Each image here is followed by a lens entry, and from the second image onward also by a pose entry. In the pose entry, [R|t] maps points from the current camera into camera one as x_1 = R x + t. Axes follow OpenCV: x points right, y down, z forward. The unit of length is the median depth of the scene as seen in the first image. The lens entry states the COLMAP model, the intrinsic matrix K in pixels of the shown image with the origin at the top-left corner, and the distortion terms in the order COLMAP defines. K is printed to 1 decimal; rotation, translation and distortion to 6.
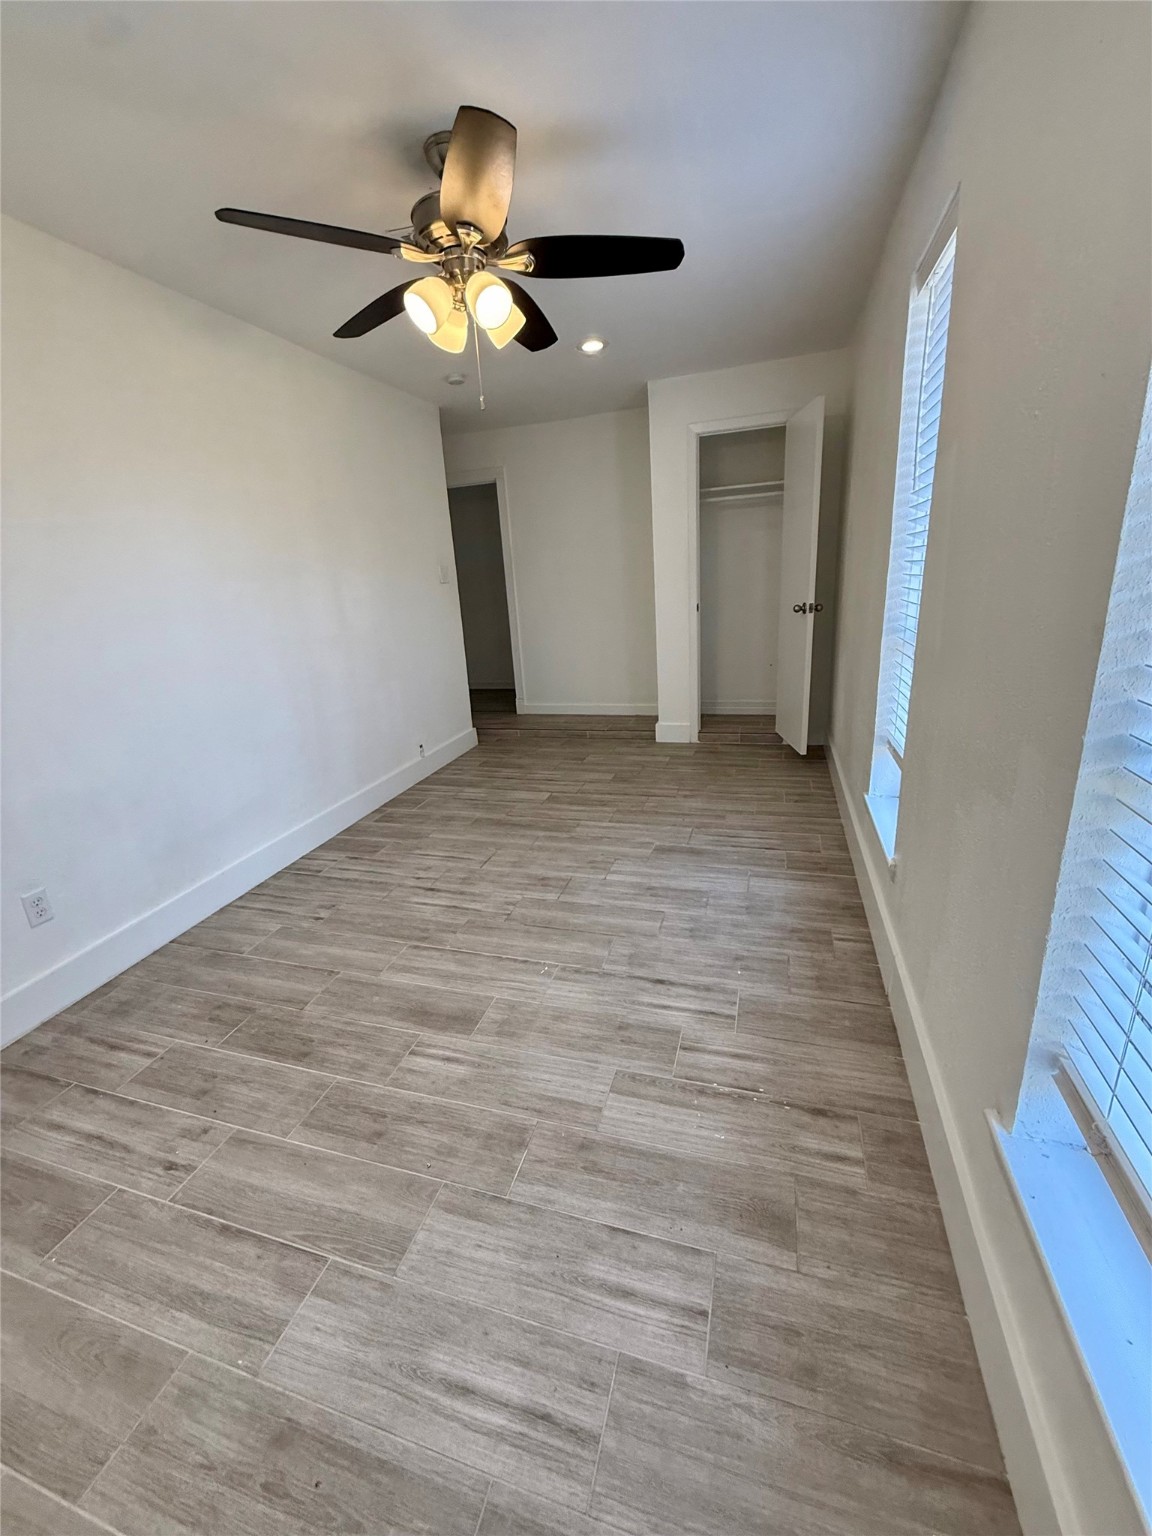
lens RADIAL K [[609.2, 0, 576.8], [0, 609.2, 767.6], [0, 0, 1]] dist [0.000835, 0.000128]
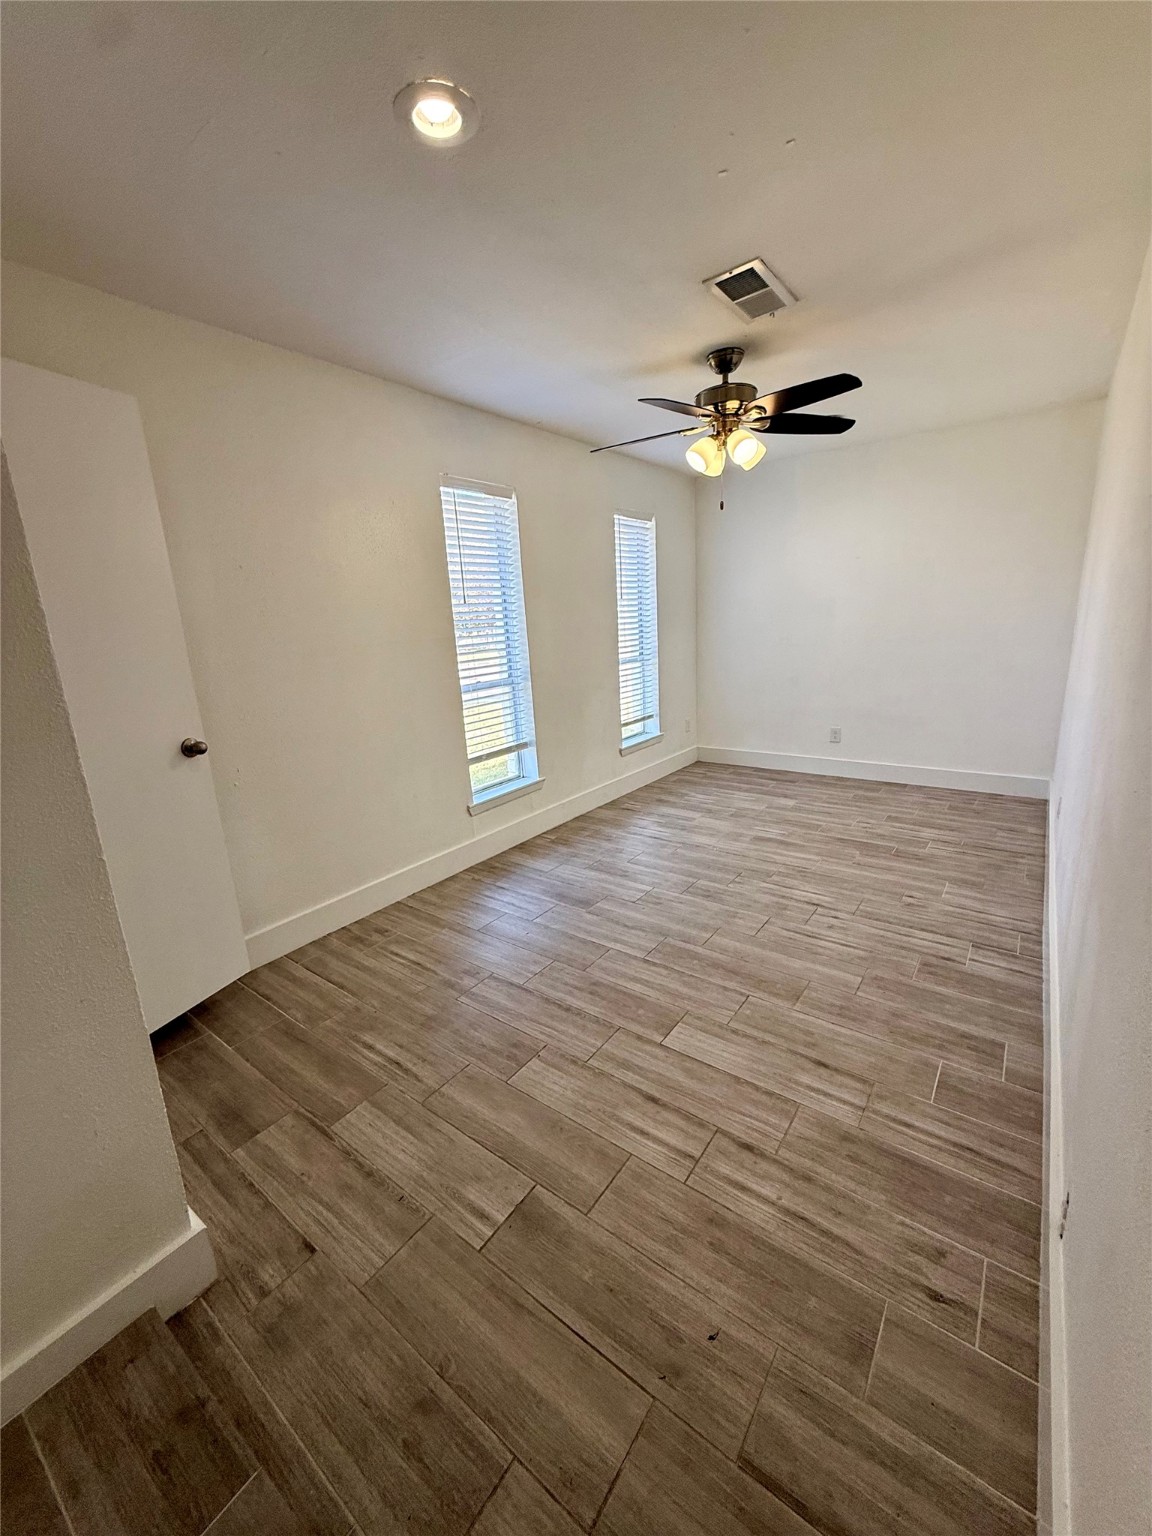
lens RADIAL K [[609.2, 0, 576.5], [0, 609.2, 766.5], [0, 0, 1]] dist [0.000835, 0.000128]
pose [[-0.935582, 0.031869, 0.351669, -0.230601], [0.209552, 0.851699, 0.480309, -0.602933], [-0.284210, 0.523061, -0.803512, 1.845586]]
